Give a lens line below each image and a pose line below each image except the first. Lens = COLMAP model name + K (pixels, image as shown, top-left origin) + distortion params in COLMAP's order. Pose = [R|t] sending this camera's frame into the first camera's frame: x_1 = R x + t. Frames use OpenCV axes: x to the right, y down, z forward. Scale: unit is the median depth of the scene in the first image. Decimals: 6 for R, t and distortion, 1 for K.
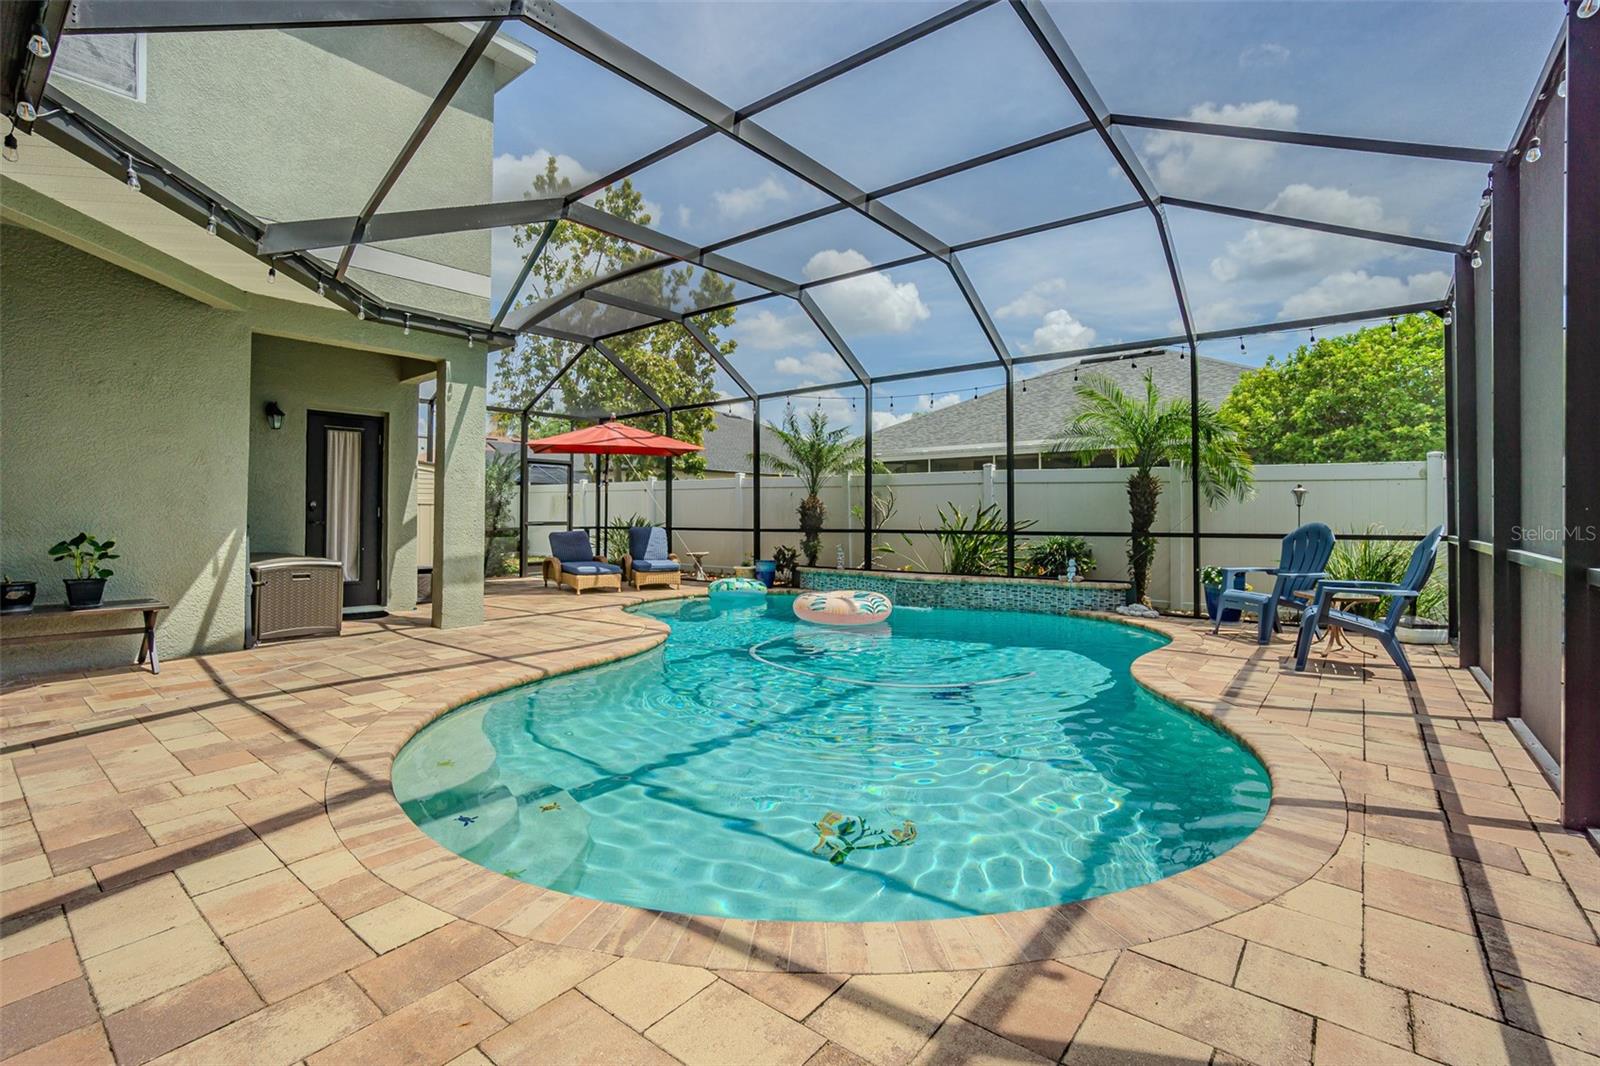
lens RADIAL K [[699.7, 0, 799.6], [0, 699.7, 523.0], [0, 0, 1]] dist [-0.004138, -0.000634]
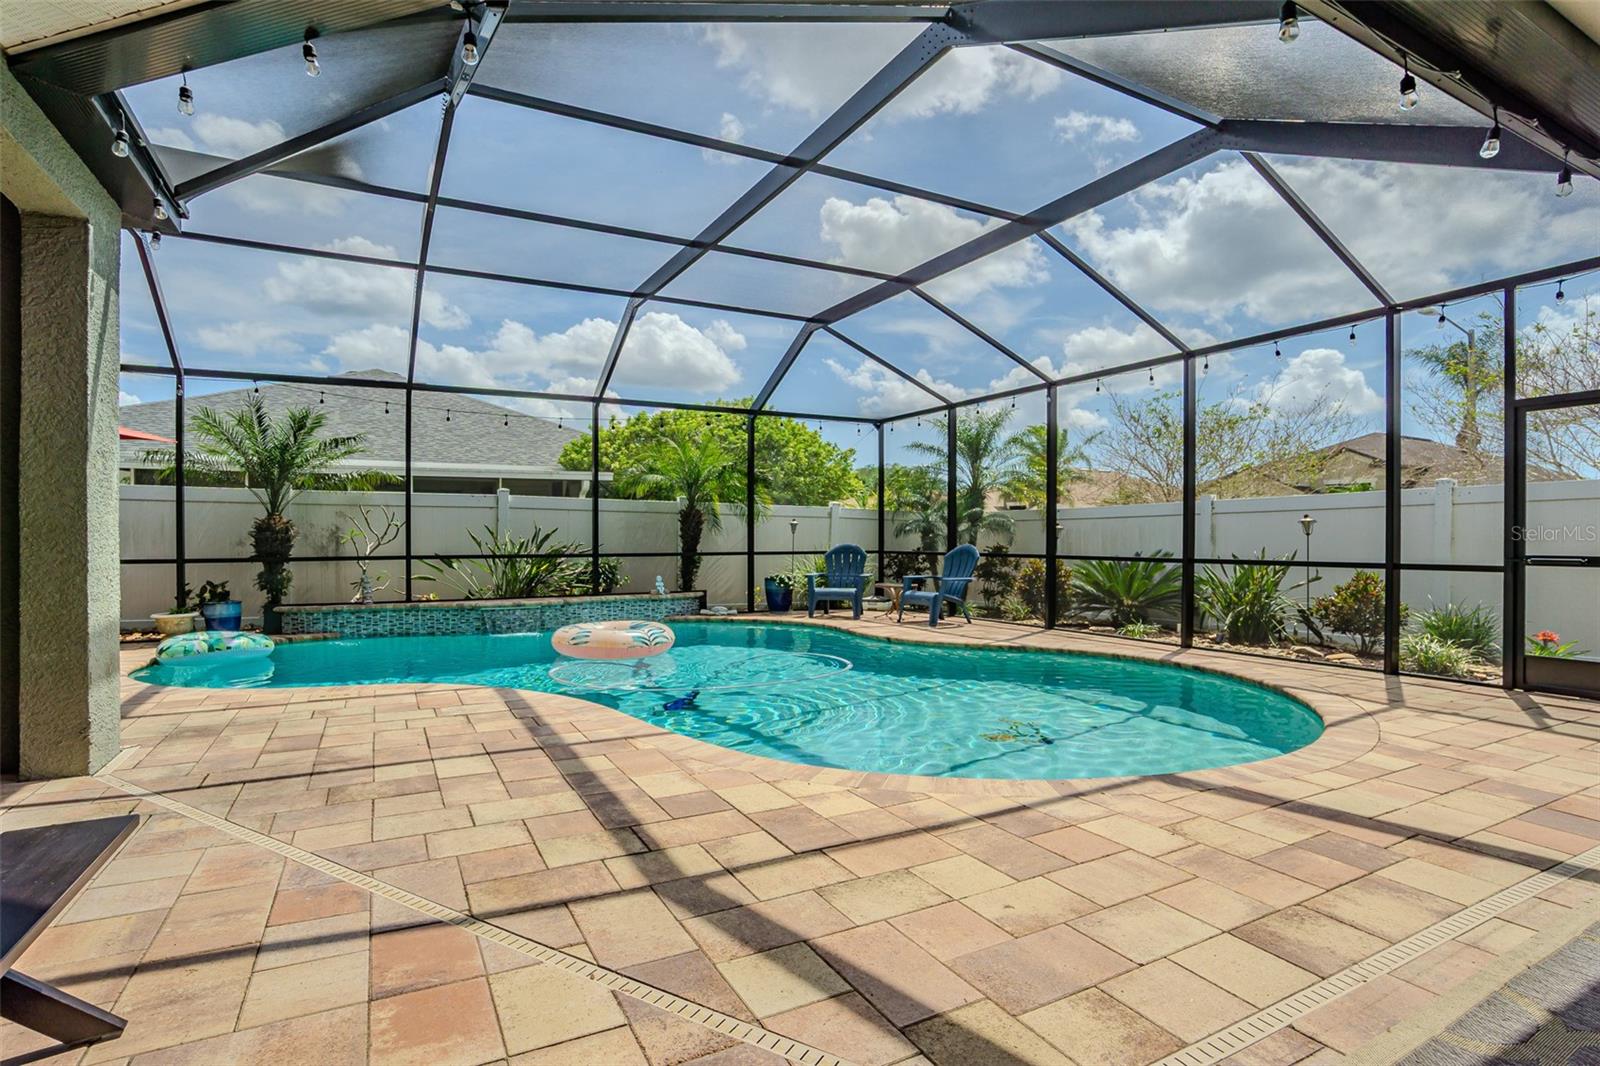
lens RADIAL K [[642.7, 0, 787.4], [0, 642.7, 546.0], [0, 0, 1]] dist [-0.001451, 0.000385]
pose [[0.475735, -0.012498, 0.879500, -1.649712], [0.009251, 0.999915, 0.009205, -0.025381], [-0.879540, 0.003757, 0.475810, 0.921214]]
